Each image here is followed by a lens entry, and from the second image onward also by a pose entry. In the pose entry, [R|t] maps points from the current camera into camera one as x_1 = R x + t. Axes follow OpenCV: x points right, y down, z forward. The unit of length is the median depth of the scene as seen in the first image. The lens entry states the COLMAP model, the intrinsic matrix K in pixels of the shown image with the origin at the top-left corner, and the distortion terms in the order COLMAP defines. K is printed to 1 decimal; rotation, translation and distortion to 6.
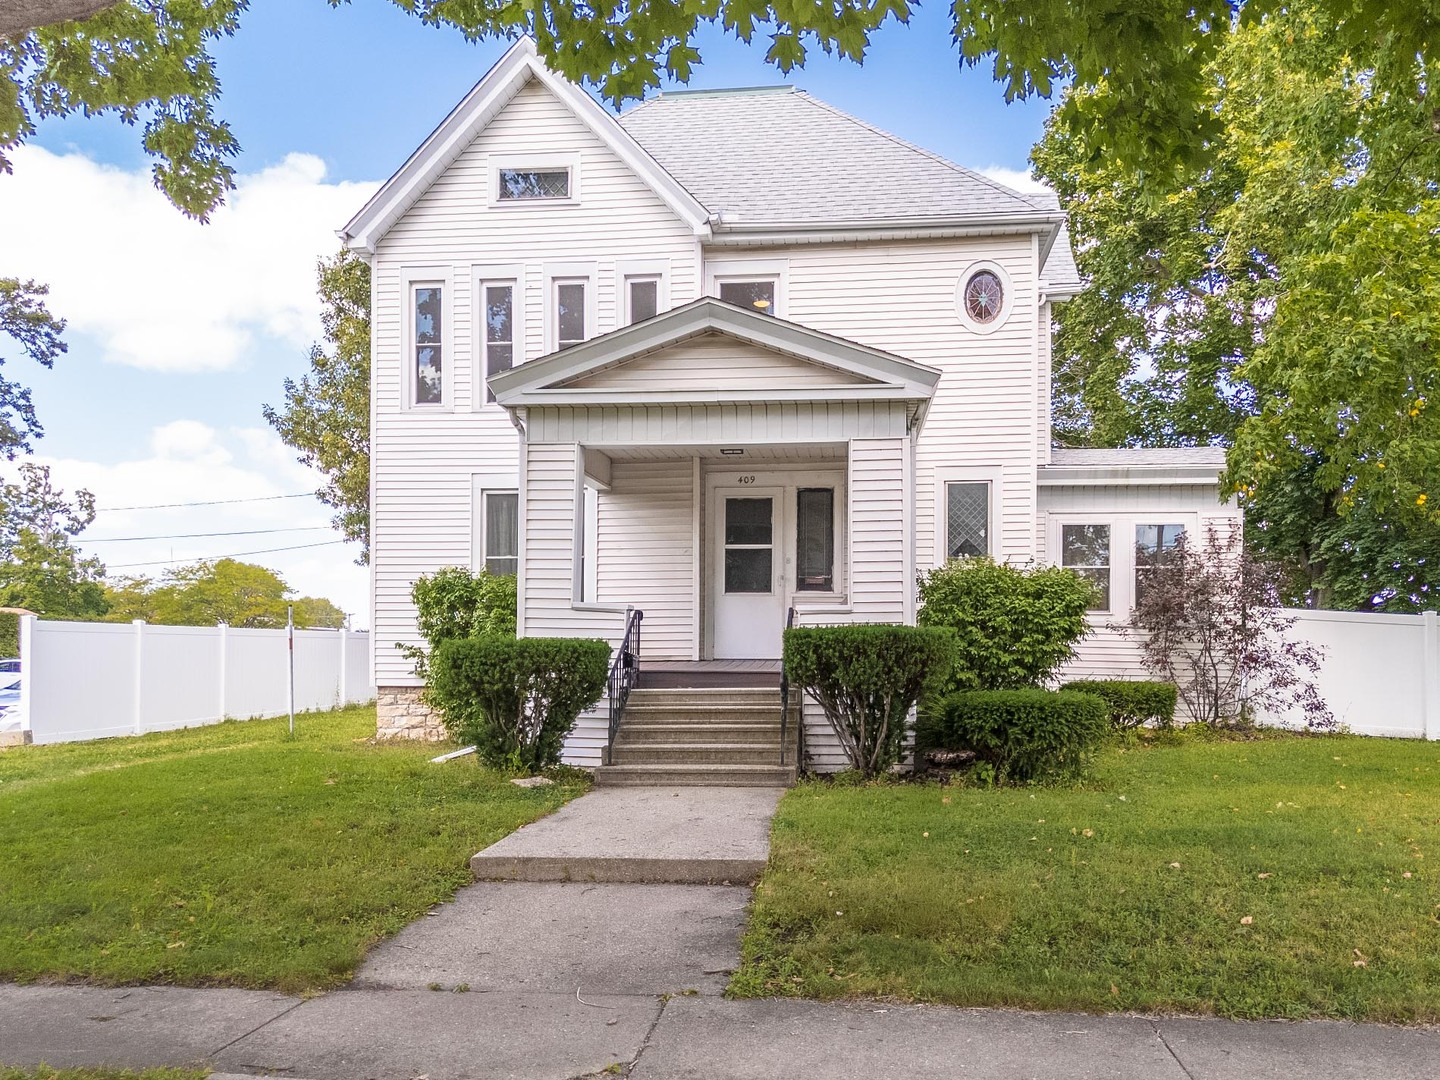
lens RADIAL K [[843.1, 0, 849.6], [0, 843.1, 507.2], [0, 0, 1]] dist [0.022799, -0.004918]
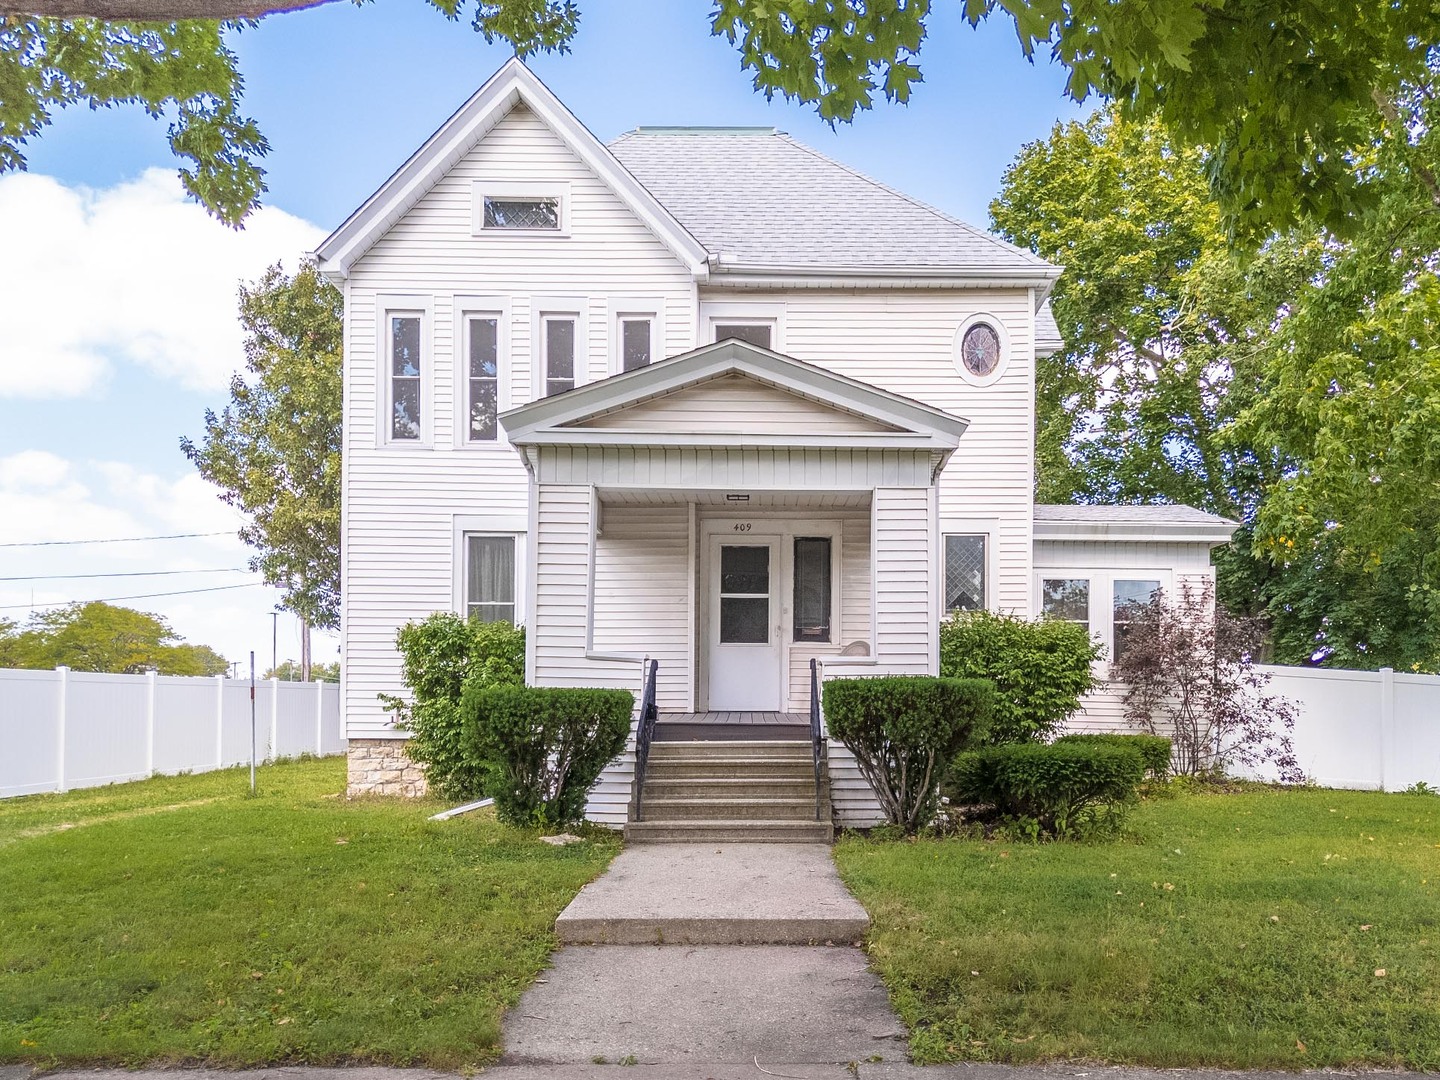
lens RADIAL K [[843.1, 0, 728.2], [0, 843.1, 559.0], [0, 0, 1]] dist [0.022799, -0.004918]
pose [[0.996300, 0.018482, 0.083935, -0.222515], [-0.018231, 0.999827, -0.003745, 0.008150], [-0.083989, 0.002201, 0.996464, 0.031199]]
